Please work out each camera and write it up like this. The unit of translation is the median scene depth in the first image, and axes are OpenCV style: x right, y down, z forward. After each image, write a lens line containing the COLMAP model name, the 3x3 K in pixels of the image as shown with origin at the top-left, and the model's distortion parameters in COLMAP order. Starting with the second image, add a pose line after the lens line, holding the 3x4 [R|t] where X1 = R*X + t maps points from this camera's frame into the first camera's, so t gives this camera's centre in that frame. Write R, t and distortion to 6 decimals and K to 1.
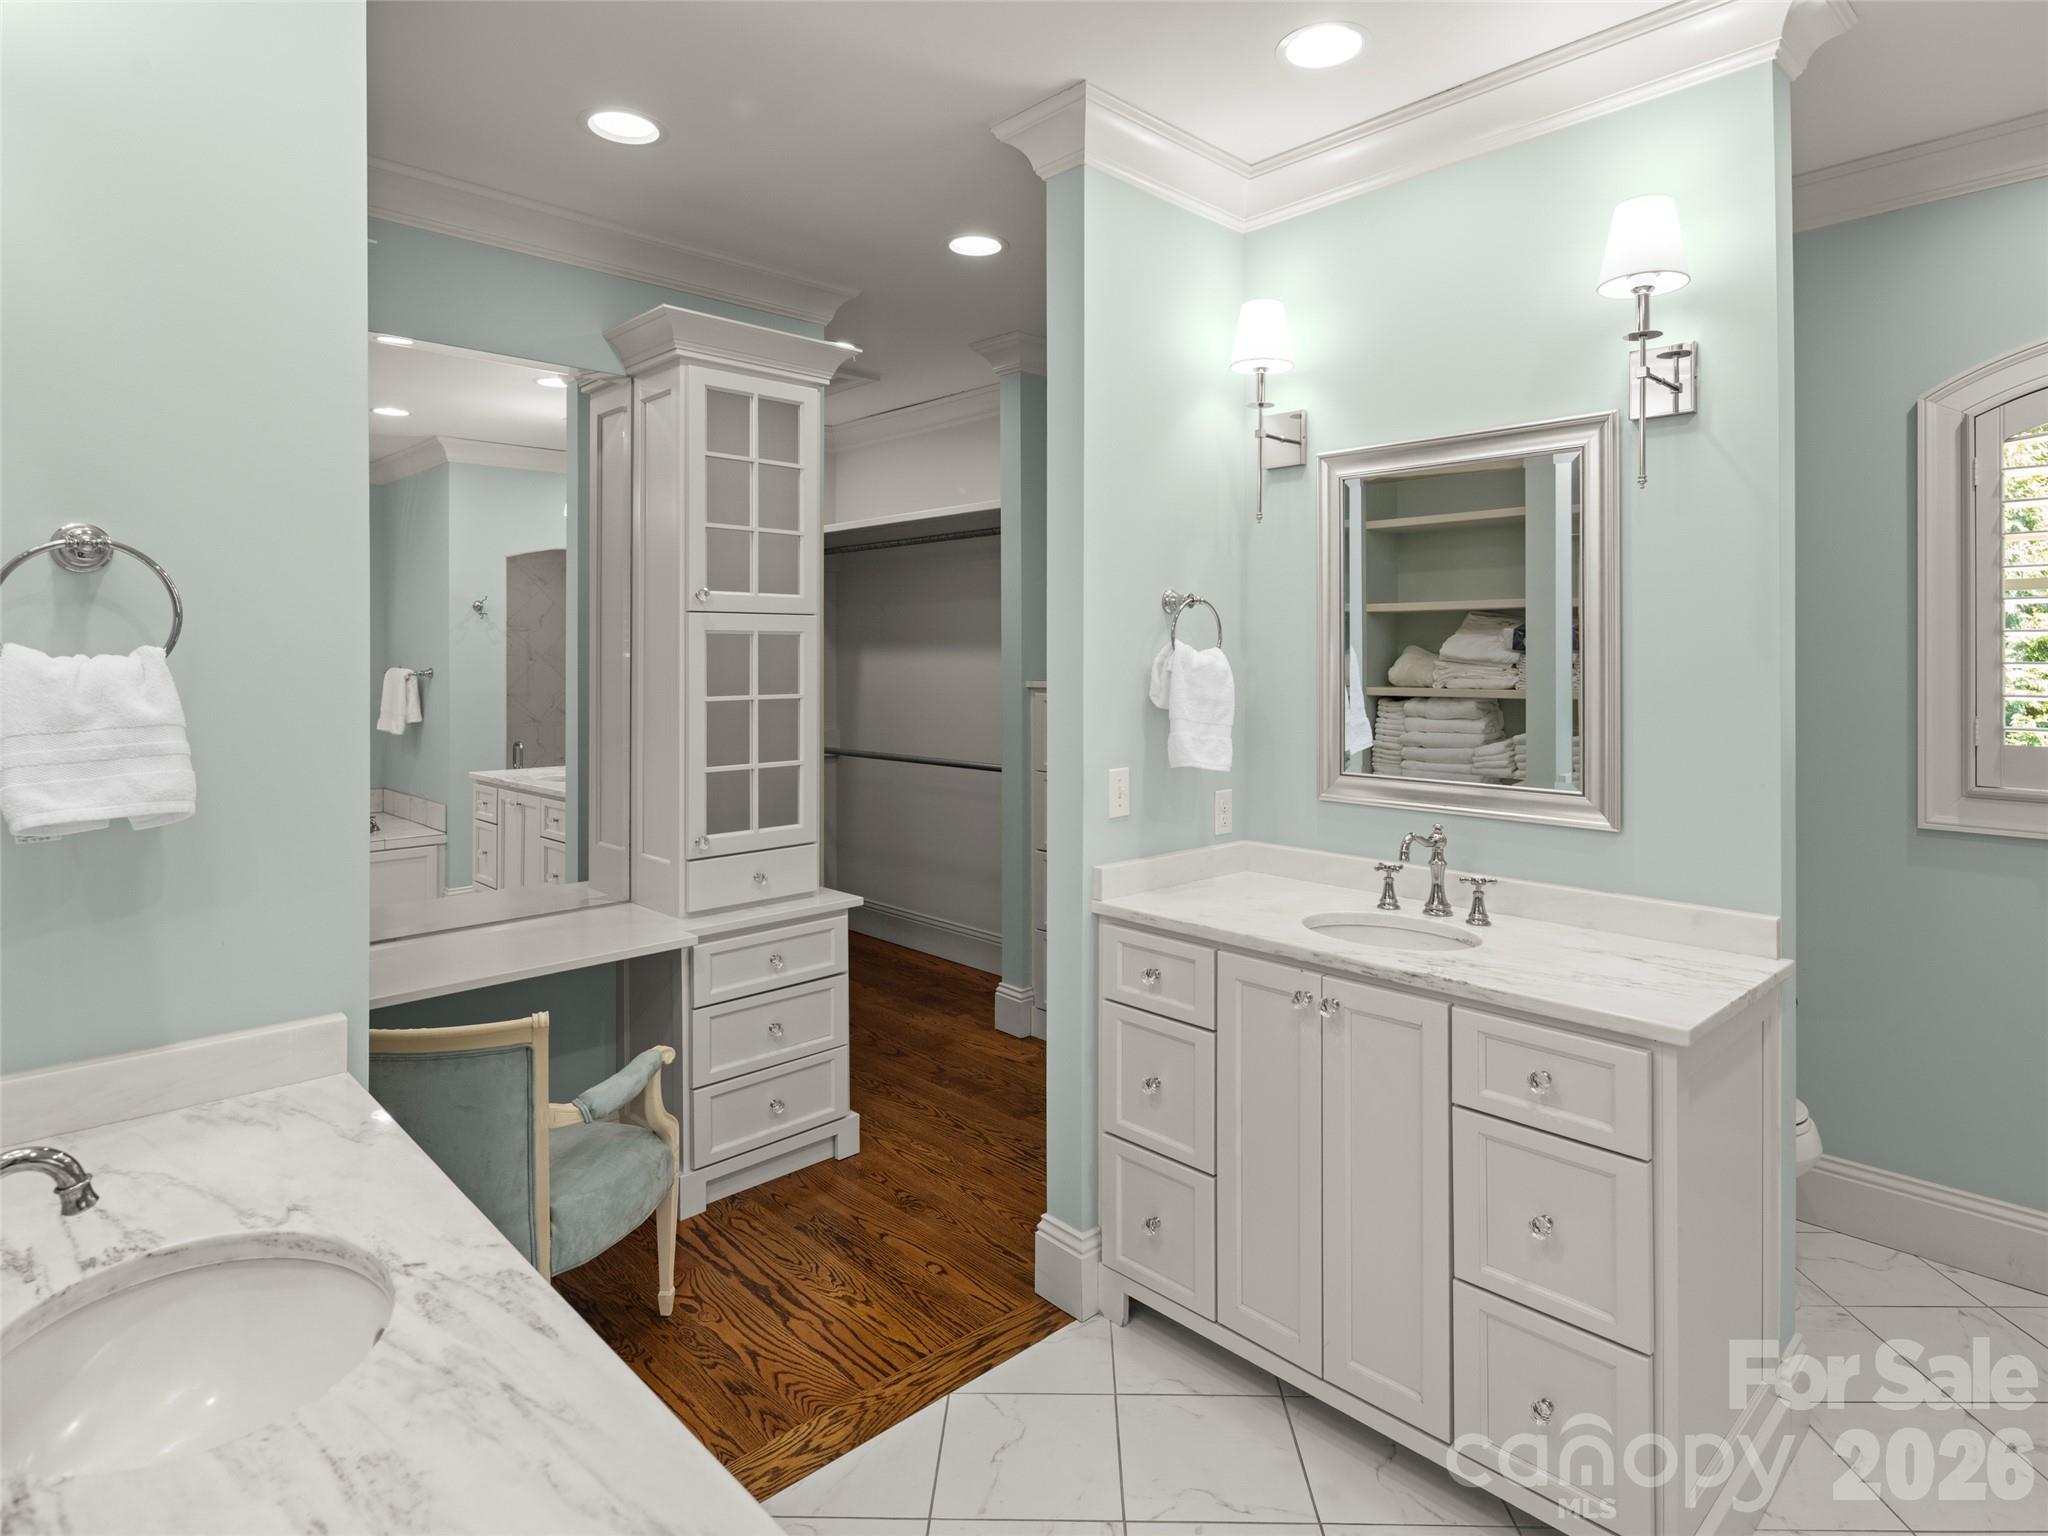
lens RADIAL K [[1120.8, 0, 1036.1], [0, 1120.8, 742.9], [0, 0, 1]] dist [0.004372, -0.001167]
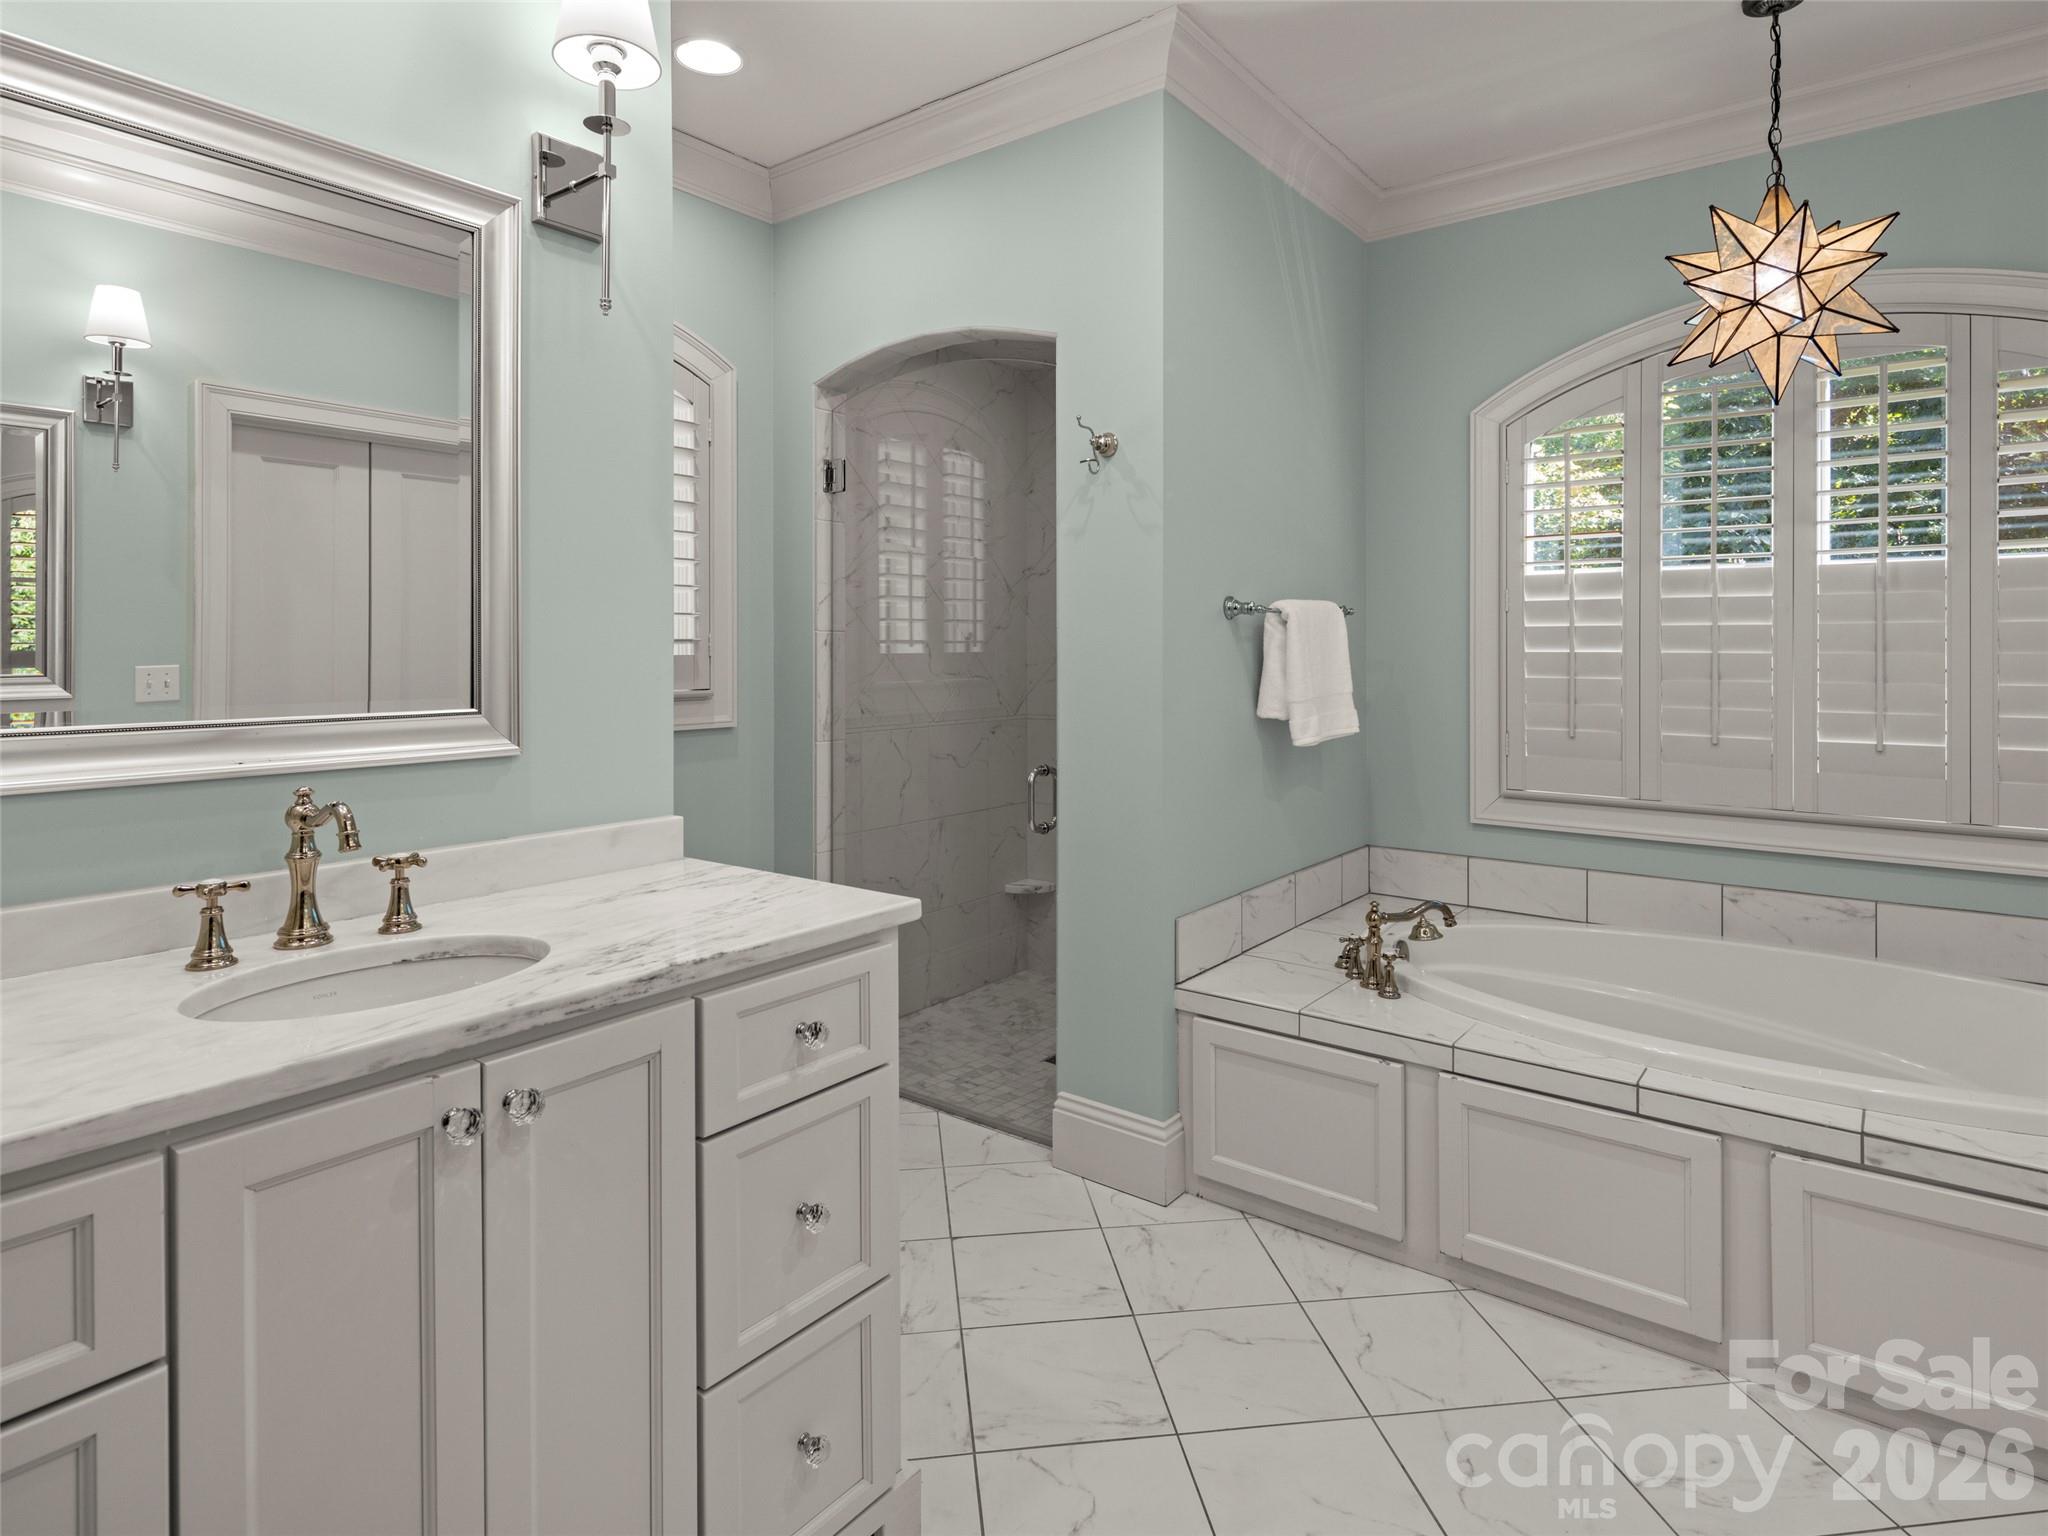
lens RADIAL K [[1120.8, 0, 1036.1], [0, 1120.8, 742.9], [0, 0, 1]] dist [0.004372, -0.001167]
pose [[-0.170272, -0.067095, 0.983110, -0.275195], [0.080118, 0.993434, 0.081676, 0.036293], [-0.982135, 0.092672, -0.163778, 0.773576]]
